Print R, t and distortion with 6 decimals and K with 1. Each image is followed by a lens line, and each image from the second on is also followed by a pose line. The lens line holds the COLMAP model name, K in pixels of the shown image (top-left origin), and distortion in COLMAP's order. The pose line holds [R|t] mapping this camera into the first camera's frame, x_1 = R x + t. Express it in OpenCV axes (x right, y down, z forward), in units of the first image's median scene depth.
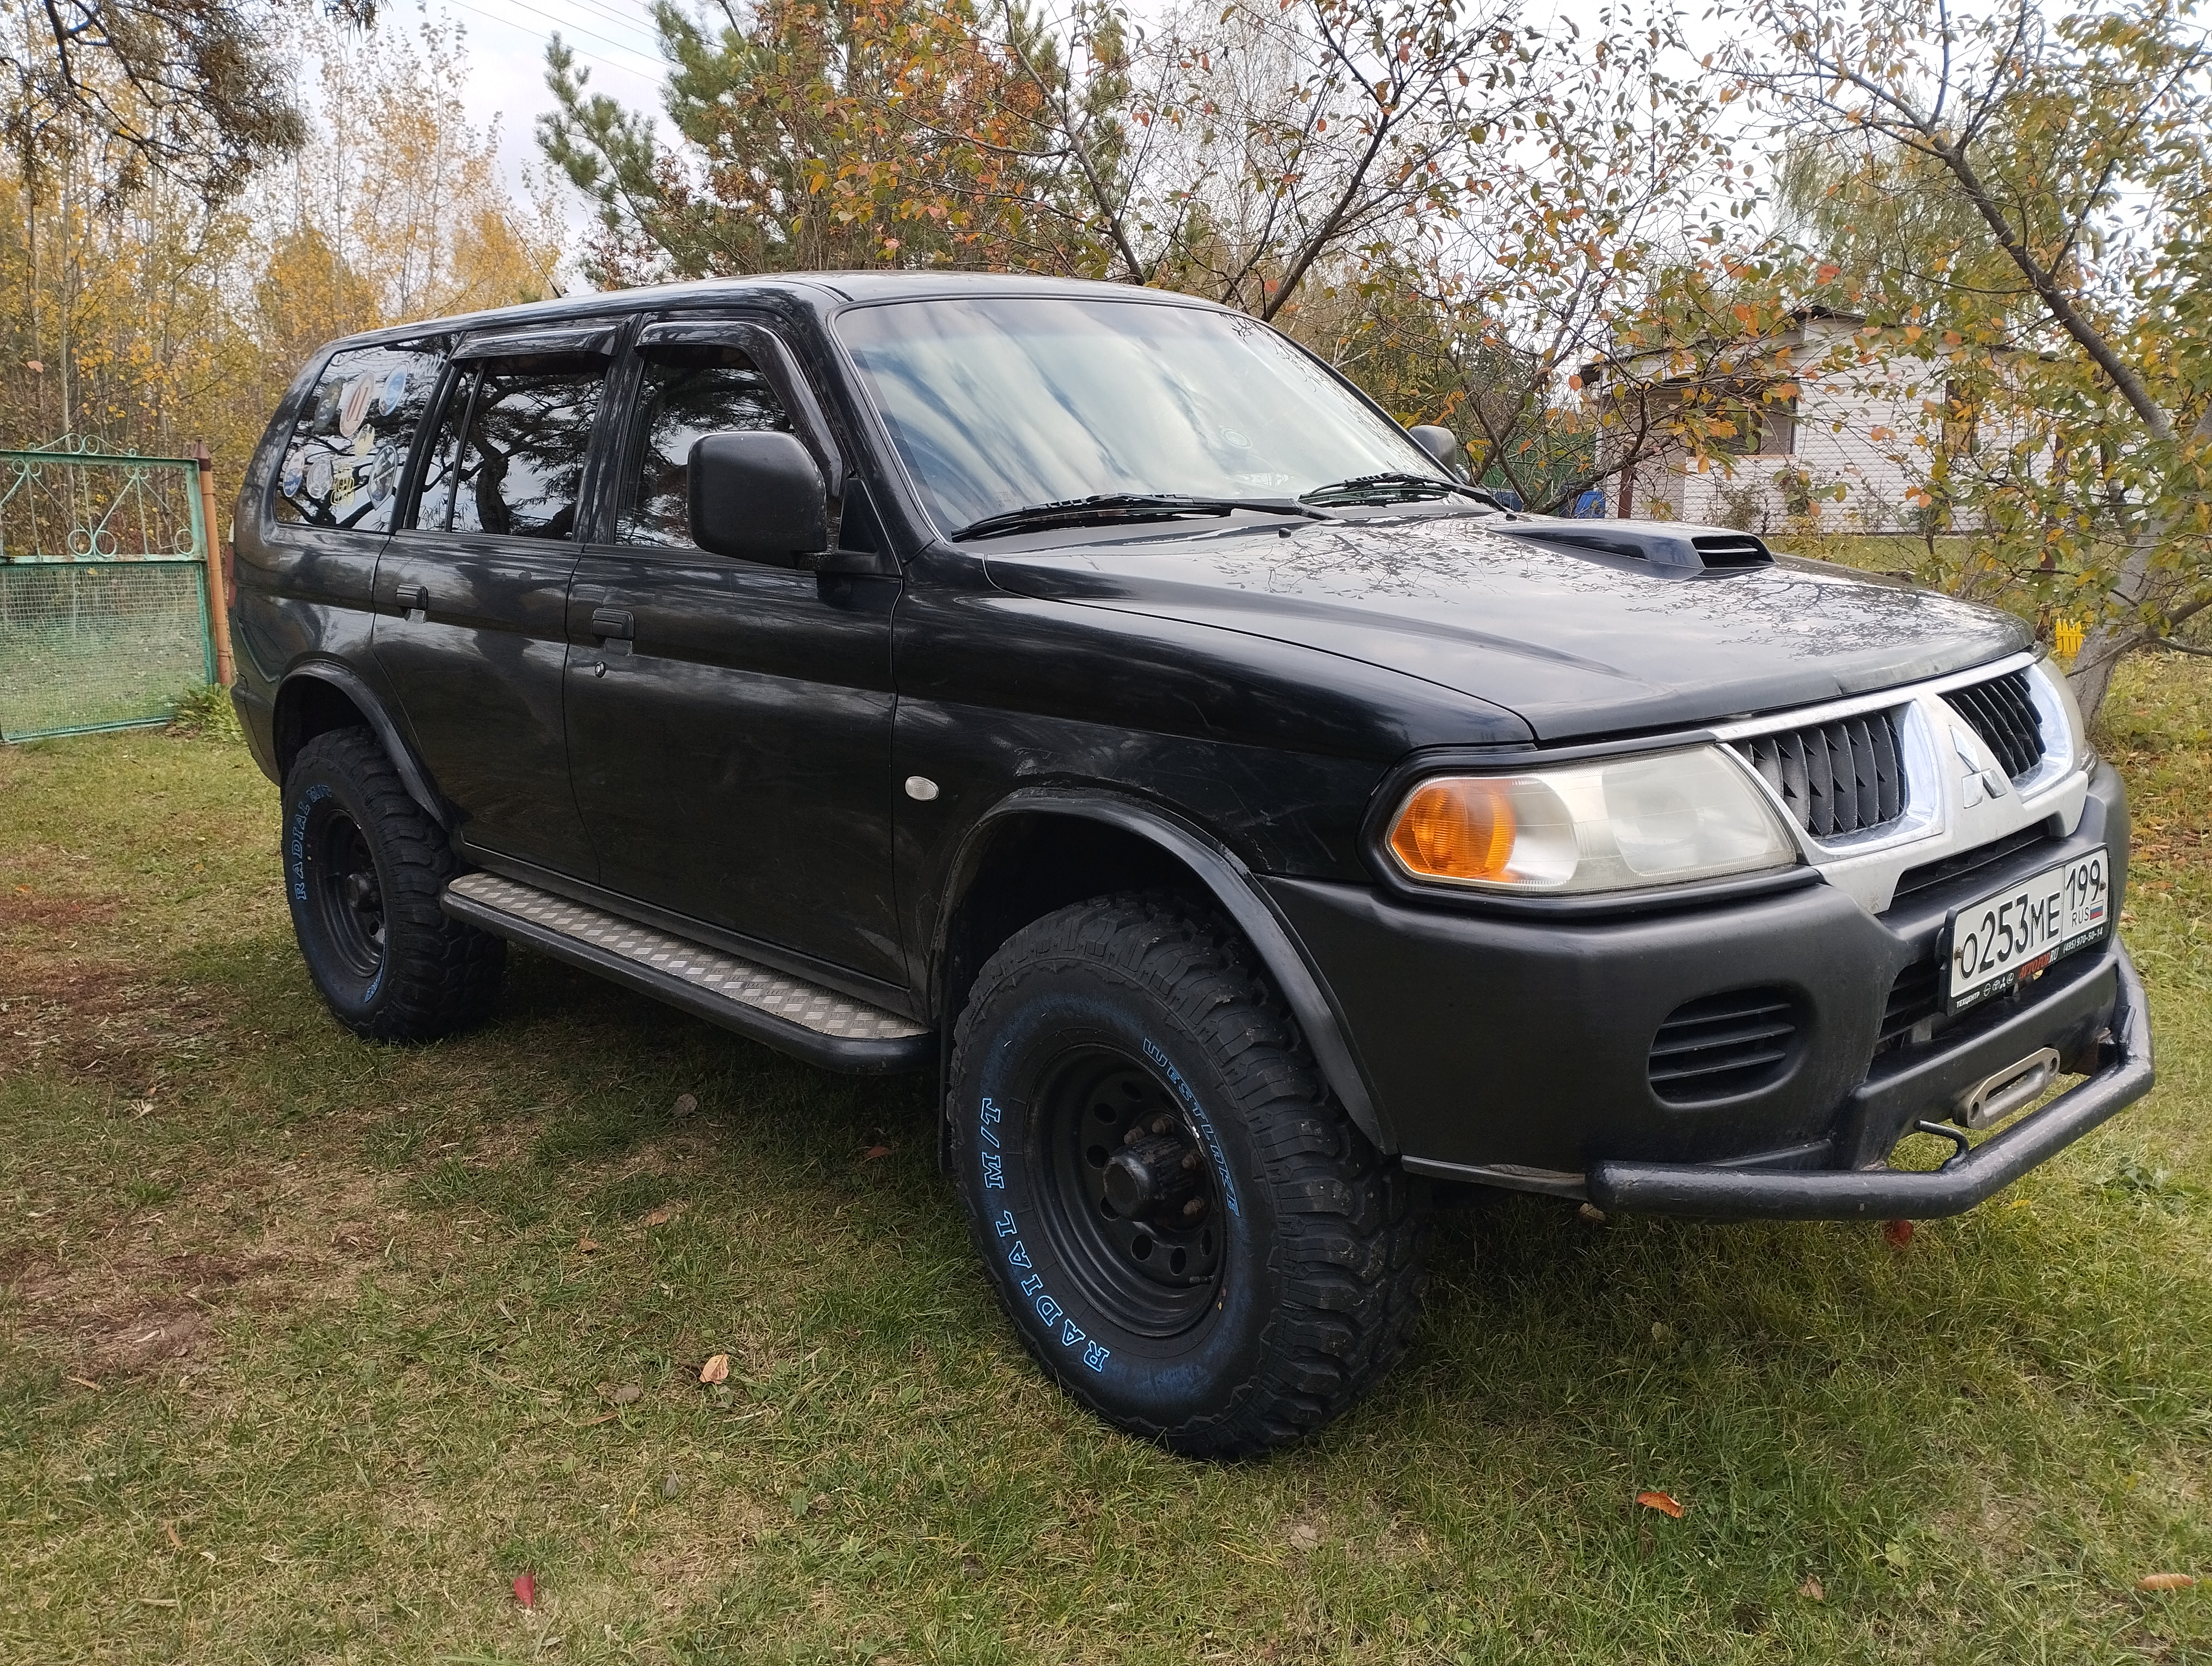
lens RADIAL K [[1897.4, 0, 1101.3], [0, 1897.4, 826.8], [0, 0, 1]] dist [0.096228, -0.100428]
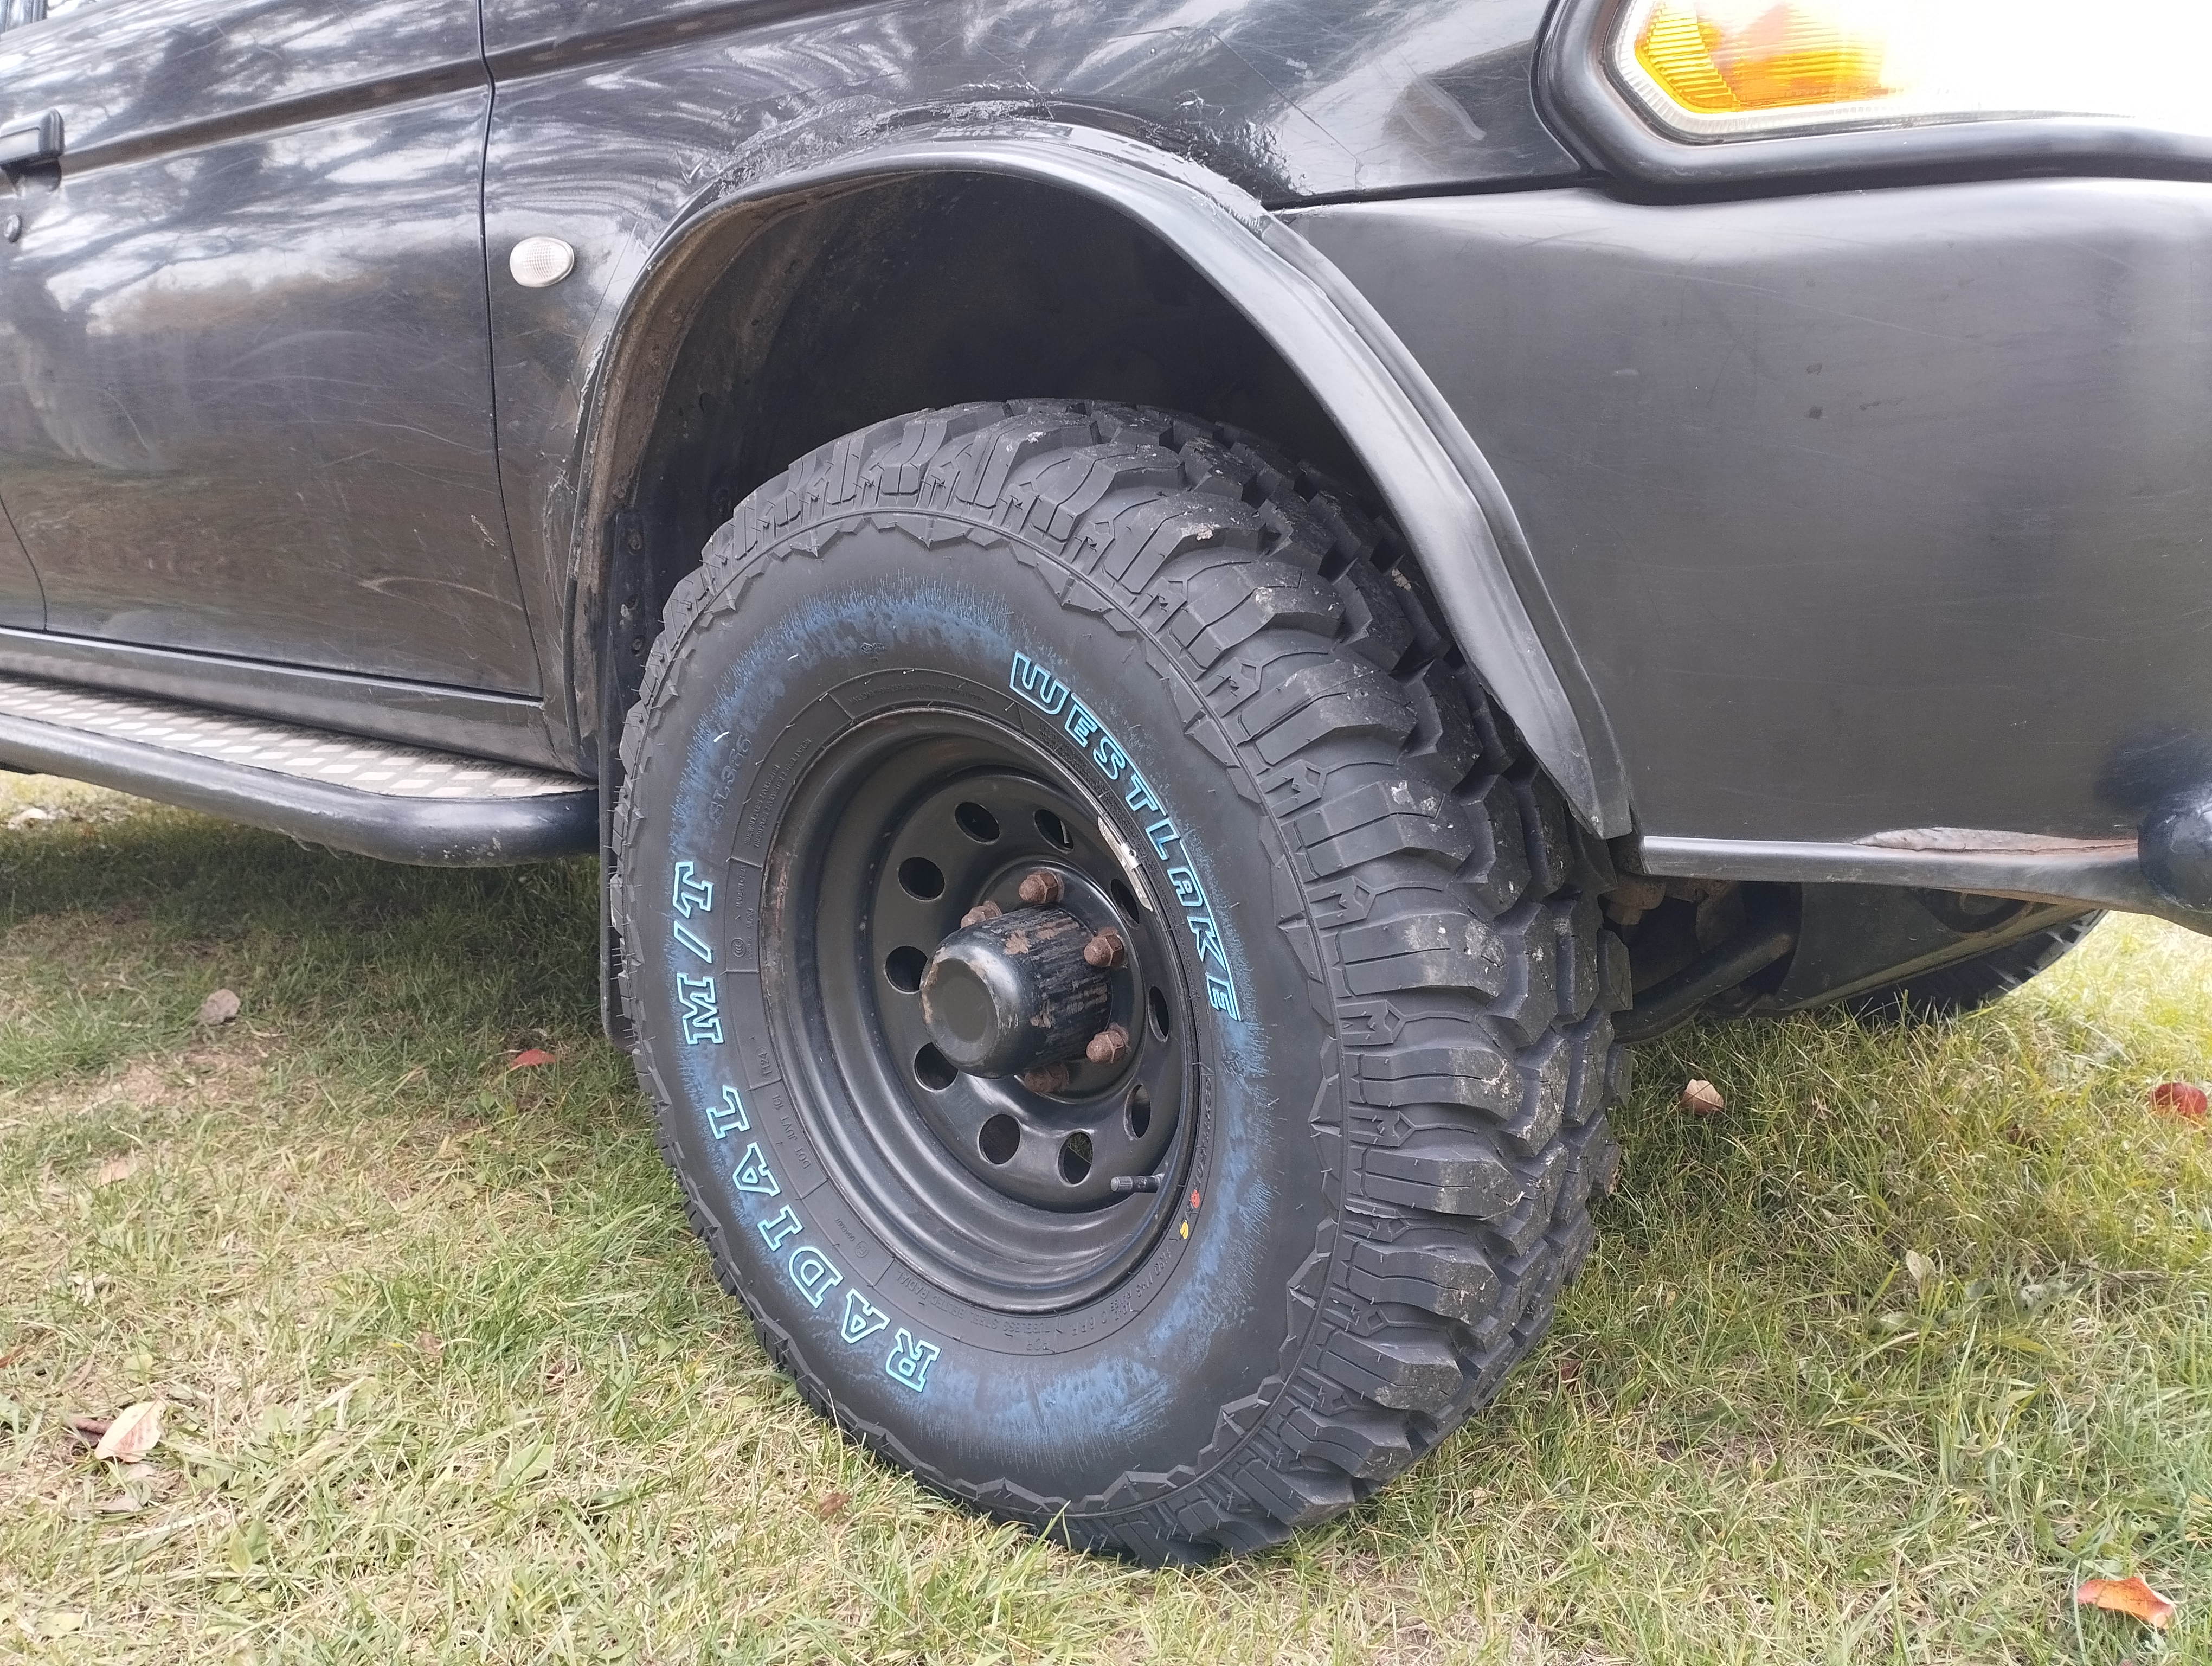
lens RADIAL K [[1897.4, 0, 1118.1], [0, 1897.4, 834.3], [0, 0, 1]] dist [0.096228, -0.100428]
pose [[0.992043, -0.015703, 0.124917, -0.009385], [0.016989, 0.999813, -0.009234, 0.147731], [-0.124749, 0.011282, 0.992124, 0.504735]]
